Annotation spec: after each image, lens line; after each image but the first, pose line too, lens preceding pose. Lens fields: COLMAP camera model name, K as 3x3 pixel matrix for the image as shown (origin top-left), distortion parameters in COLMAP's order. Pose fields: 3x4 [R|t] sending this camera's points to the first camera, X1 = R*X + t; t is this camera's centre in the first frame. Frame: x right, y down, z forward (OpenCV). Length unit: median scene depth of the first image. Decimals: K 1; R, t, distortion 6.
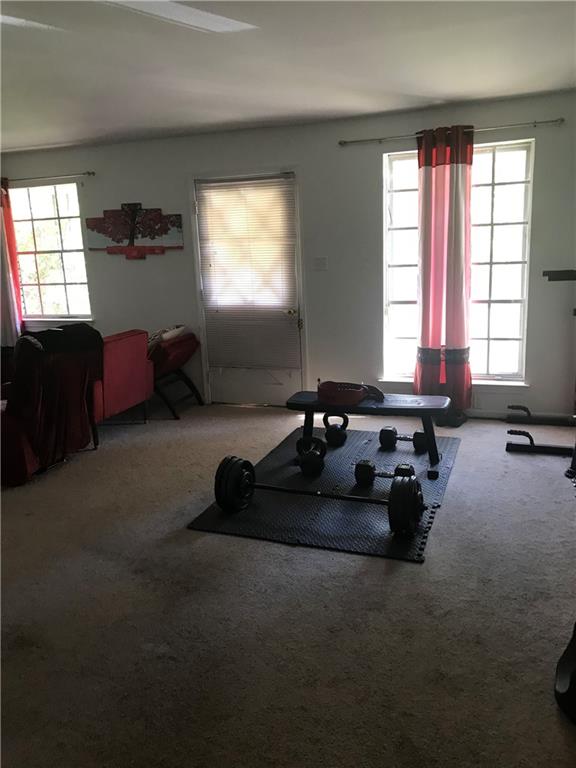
lens RADIAL K [[637.2, 0, 286.6], [0, 637.2, 385.2], [0, 0, 1]] dist [0.001198, -0.000377]
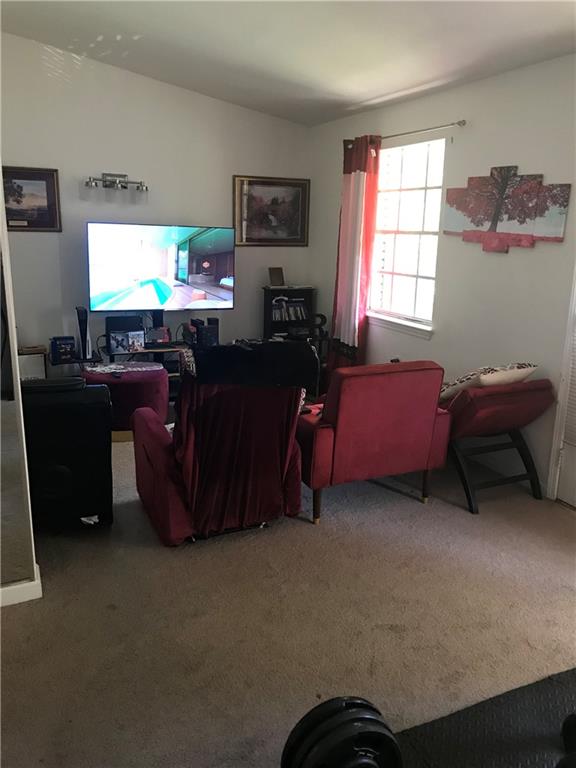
lens RADIAL K [[637.2, 0, 288.6], [0, 637.2, 381.4], [0, 0, 1]] dist [0.001198, -0.000377]
pose [[0.705253, 0.226219, -0.671895, 0.087257], [-0.212567, 0.971596, 0.104004, -0.092152], [0.676338, 0.069474, 0.733307, 0.385876]]
